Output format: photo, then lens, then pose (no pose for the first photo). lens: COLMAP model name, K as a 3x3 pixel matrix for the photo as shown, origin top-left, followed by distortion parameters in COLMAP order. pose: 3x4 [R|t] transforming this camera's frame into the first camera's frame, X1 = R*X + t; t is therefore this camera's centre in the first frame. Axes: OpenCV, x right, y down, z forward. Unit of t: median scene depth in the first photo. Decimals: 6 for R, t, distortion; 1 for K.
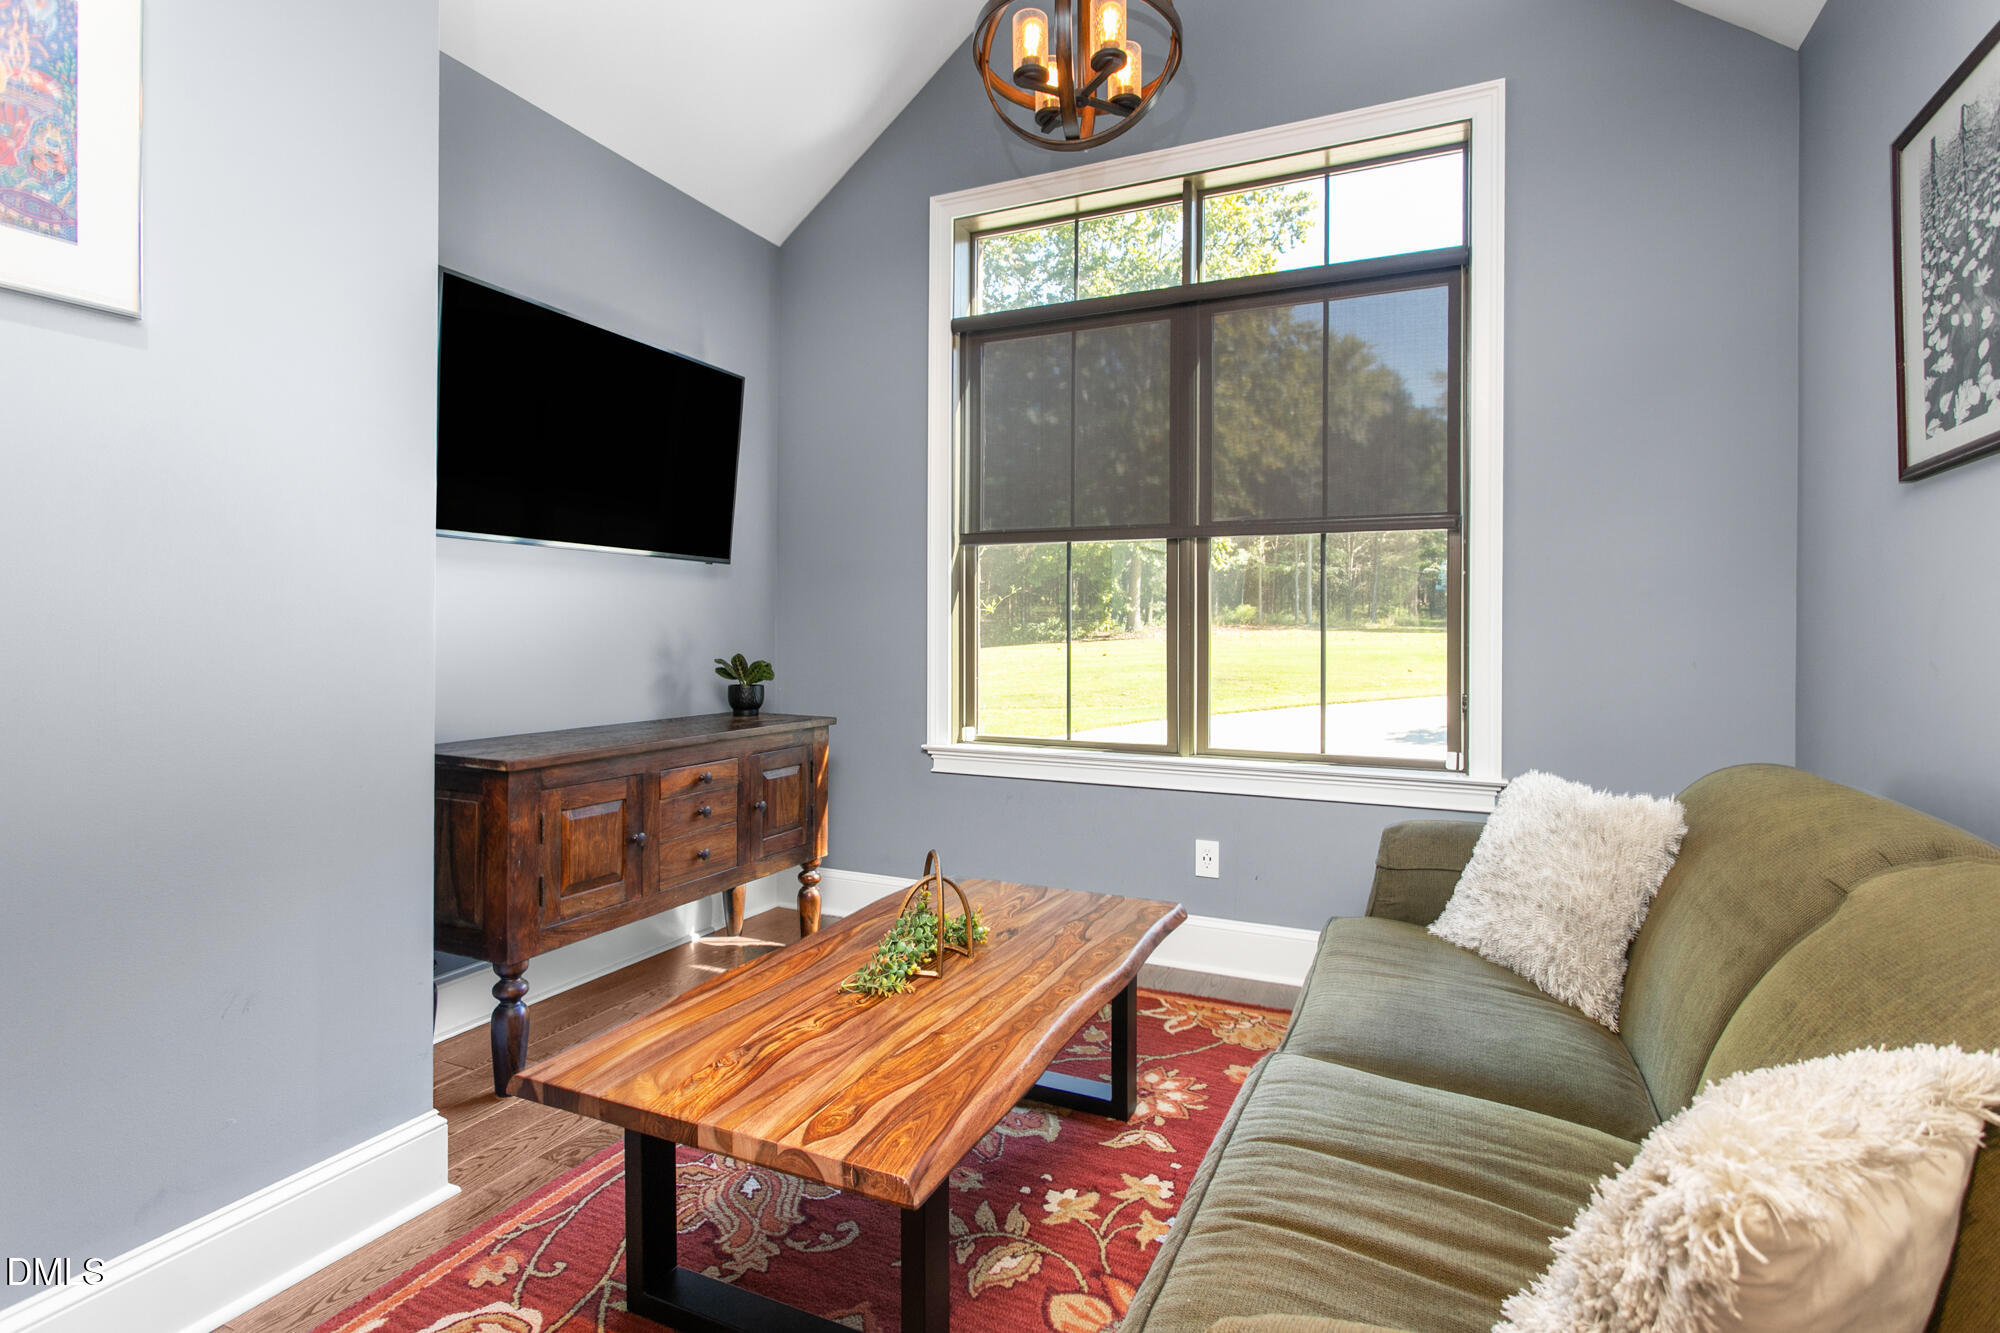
lens RADIAL K [[974.3, 0, 1005.3], [0, 974.3, 623.1], [0, 0, 1]] dist [-0.003596, 0.002337]
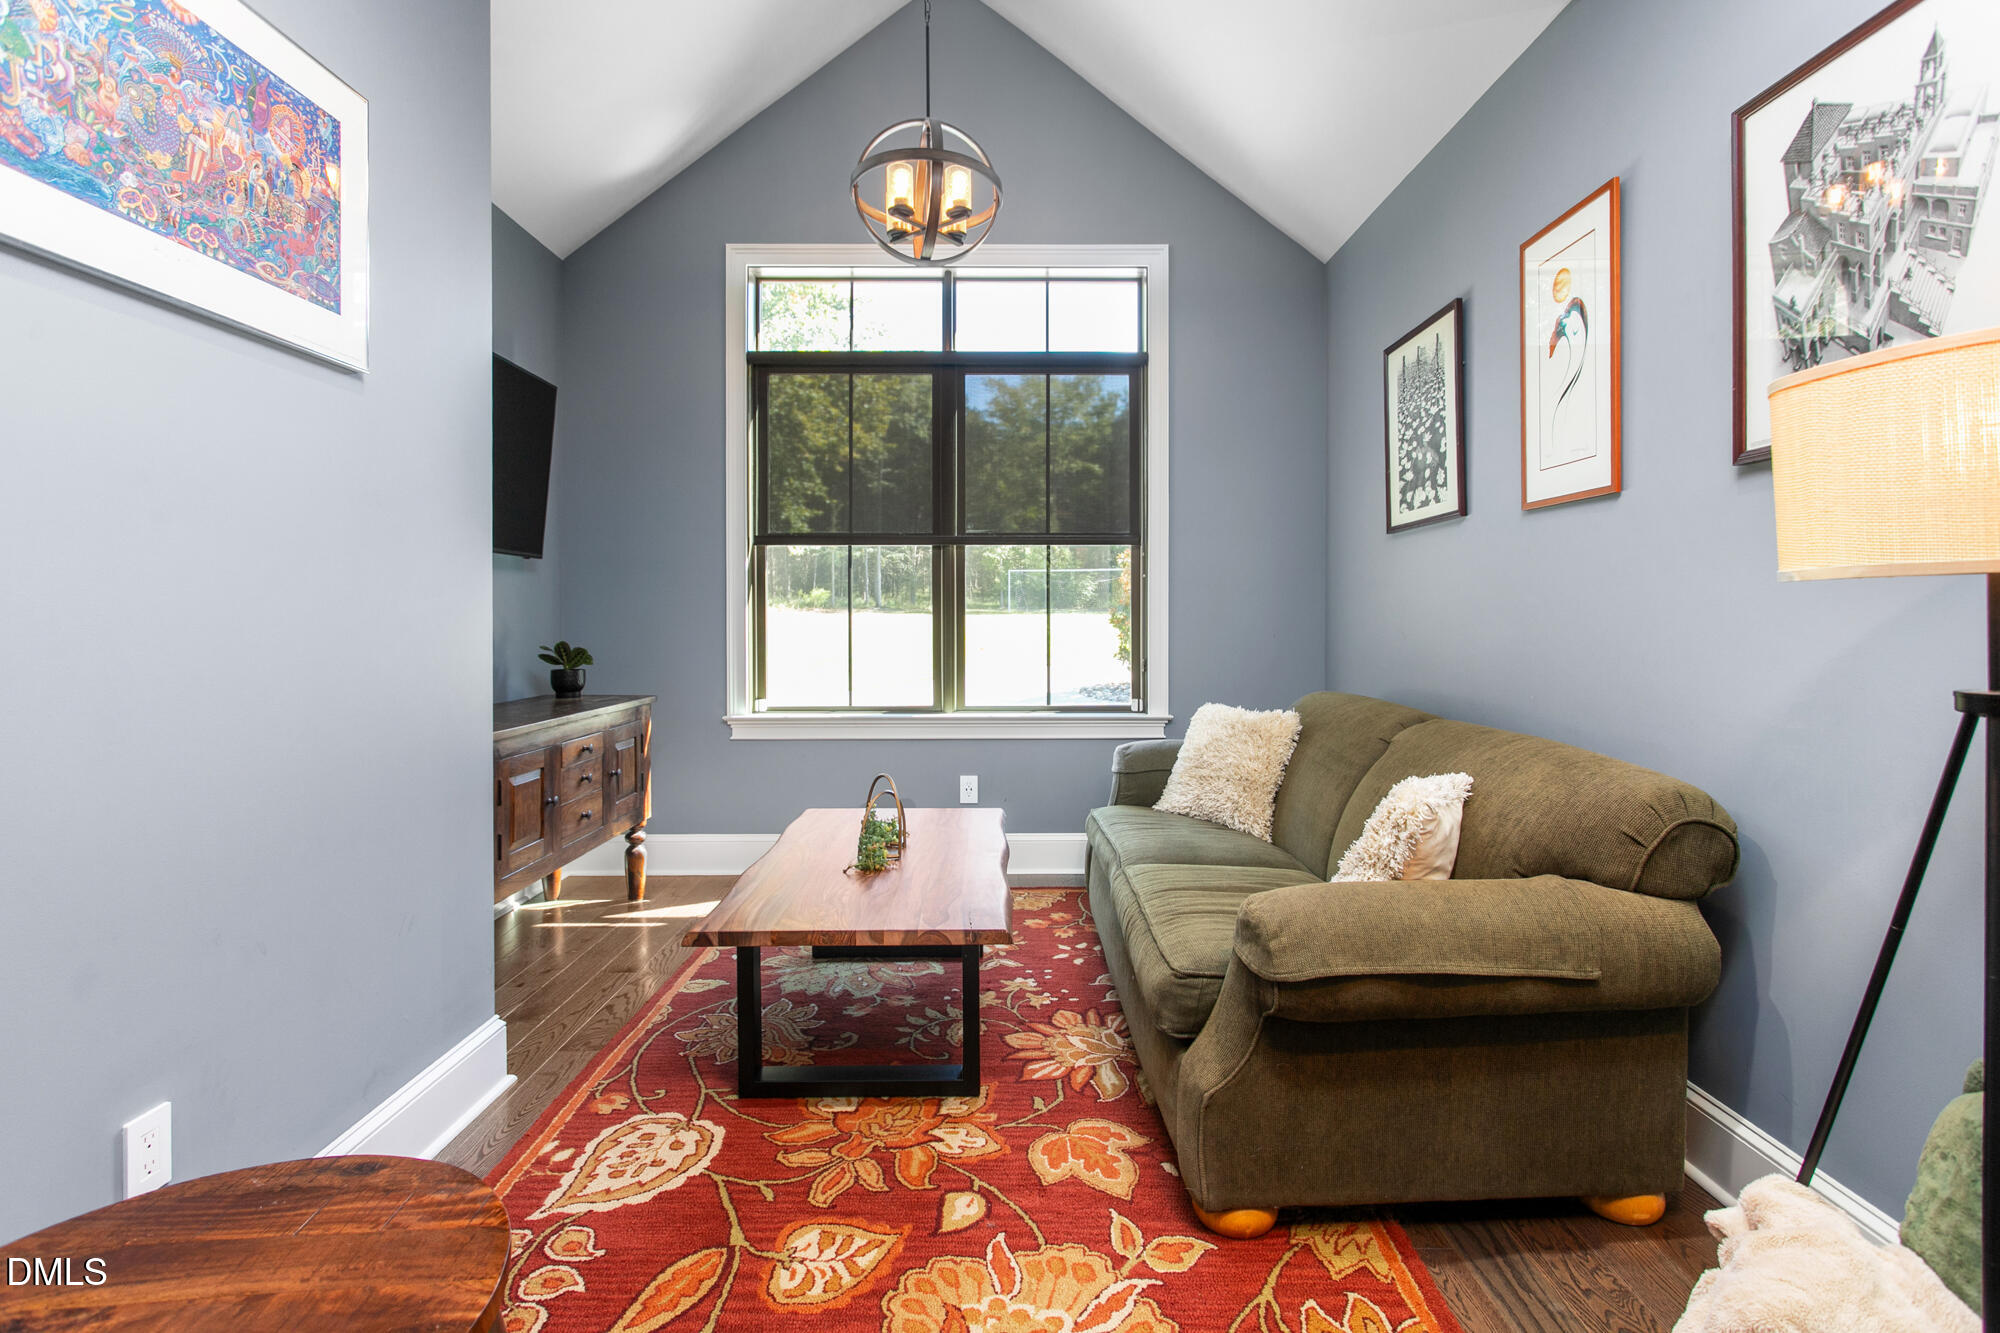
lens RADIAL K [[974.3, 0, 1002.4], [0, 974.3, 618.9], [0, 0, 1]] dist [-0.003596, 0.002337]
pose [[0.906018, -0.007541, 0.423173, -0.350851], [0.002782, 0.999926, 0.011864, -0.005893], [-0.423231, -0.009572, 0.905971, -0.245598]]
